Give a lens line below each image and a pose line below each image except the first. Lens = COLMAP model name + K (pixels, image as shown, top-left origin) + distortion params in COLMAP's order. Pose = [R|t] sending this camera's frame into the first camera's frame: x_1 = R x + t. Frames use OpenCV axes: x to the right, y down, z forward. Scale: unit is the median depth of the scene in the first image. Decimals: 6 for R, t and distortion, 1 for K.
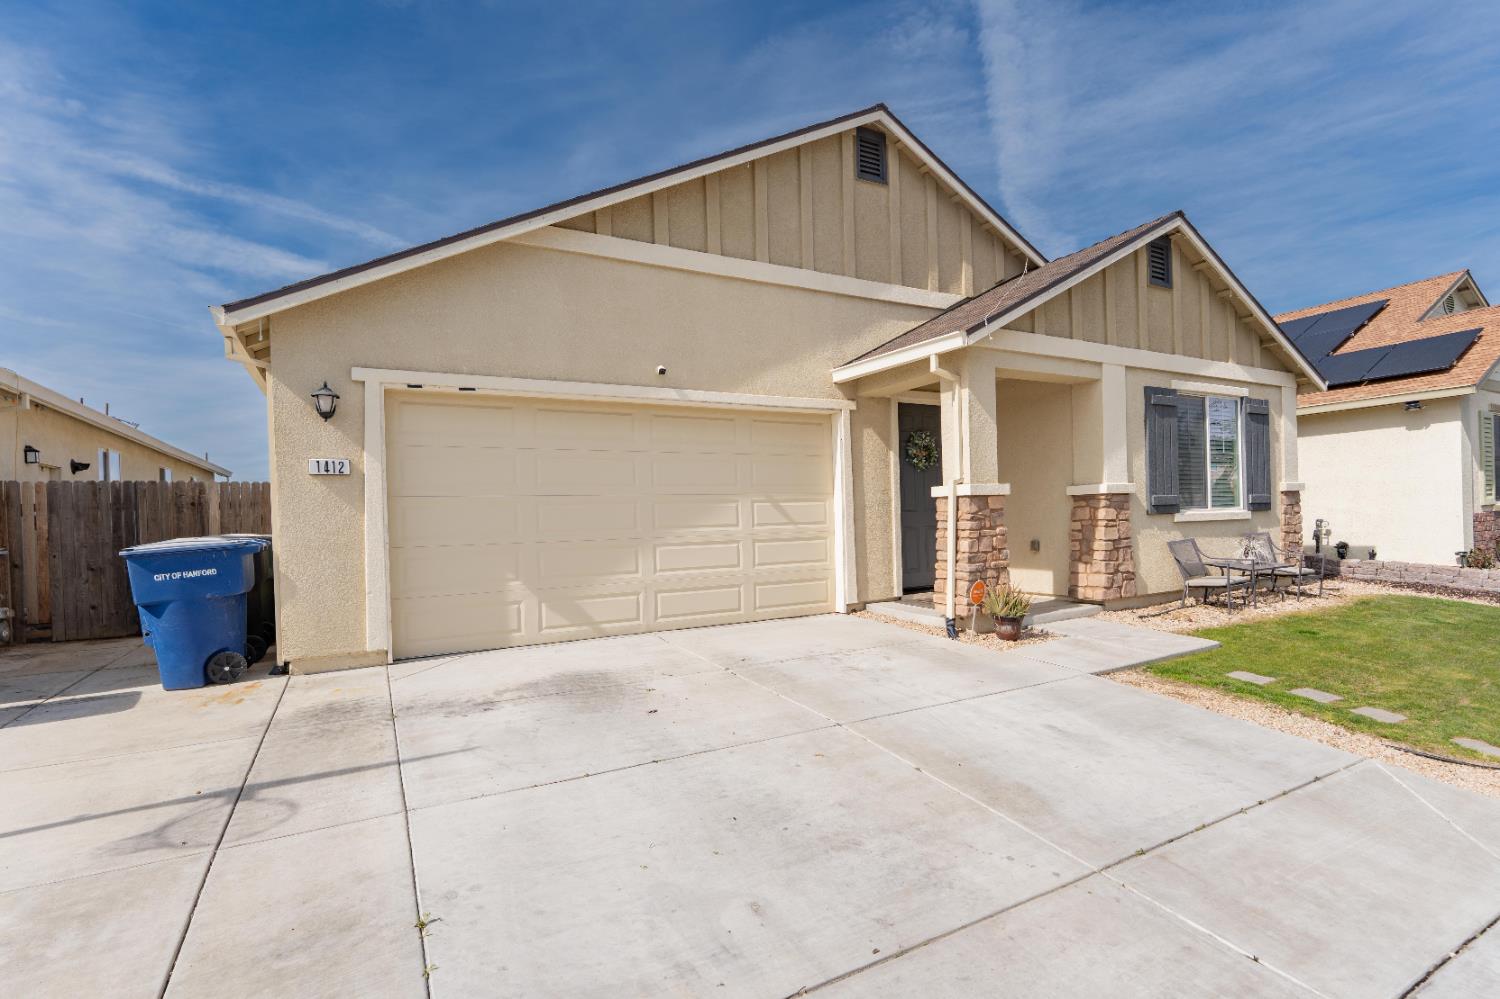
lens RADIAL K [[643.4, 0, 750.0], [0, 643.4, 499.5], [0, 0, 1]] dist [-0.002066, -0.000396]
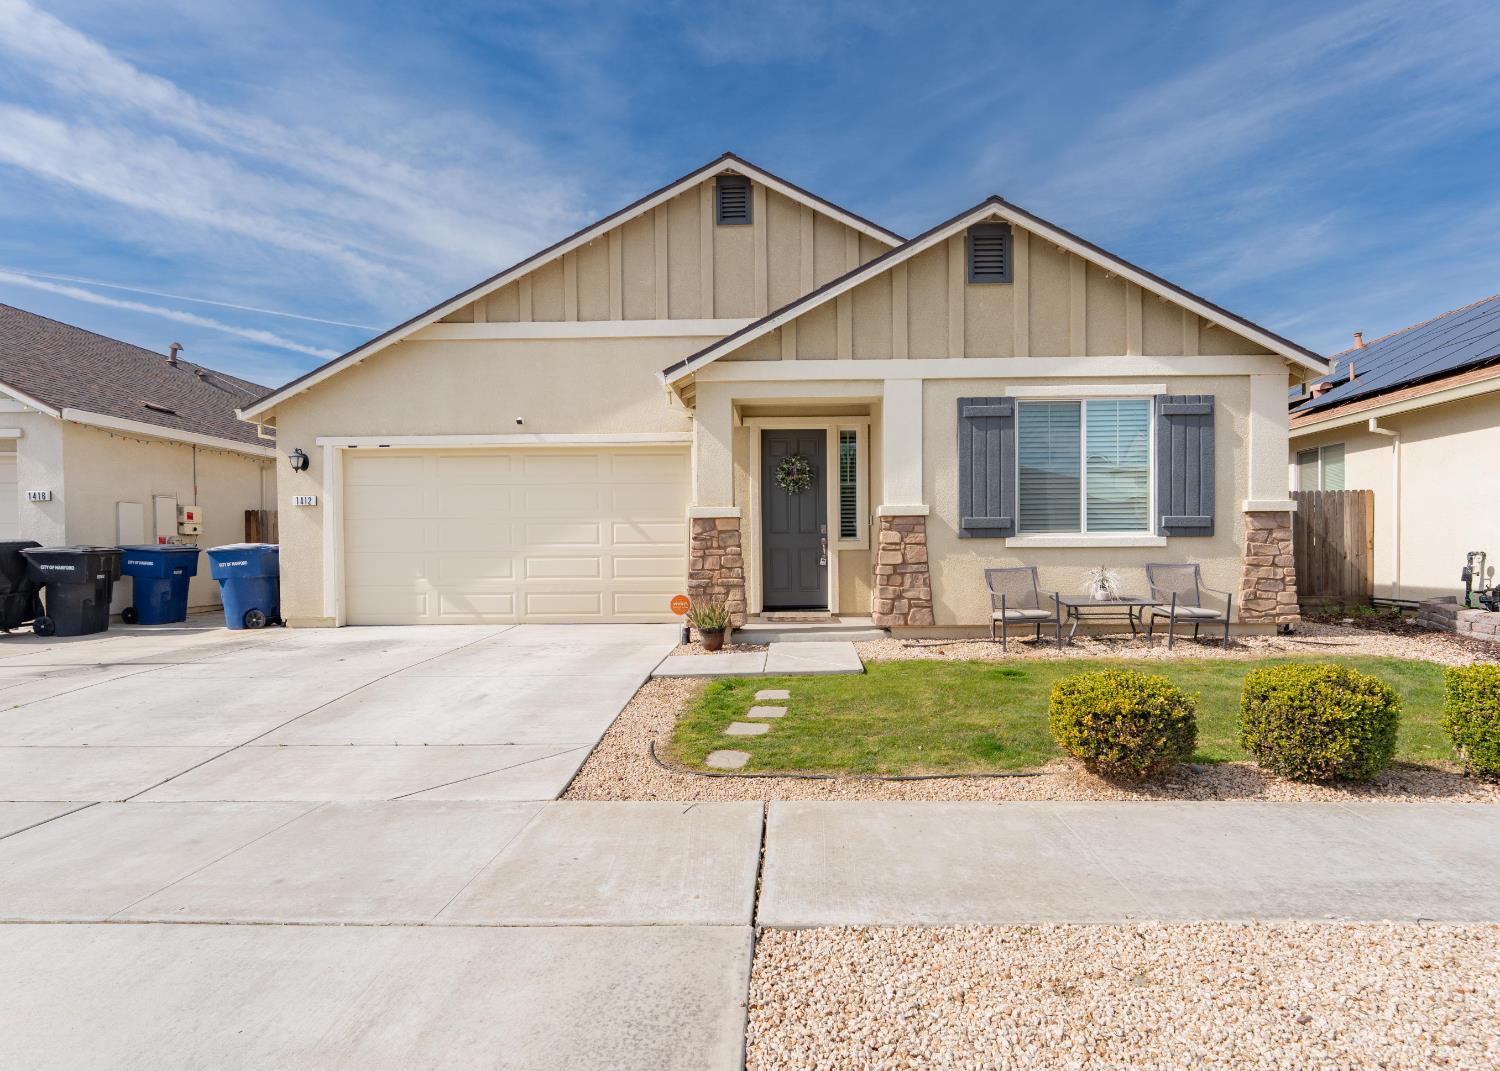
lens RADIAL K [[655.6, 0, 750.0], [0, 655.6, 535.5], [0, 0, 1]] dist [0.002142, 0.000143]
pose [[0.890314, 0.010626, -0.455224, 0.818267], [-0.001320, 0.999784, 0.020754, 0.000368], [0.455346, -0.017877, 0.890135, 0.035250]]
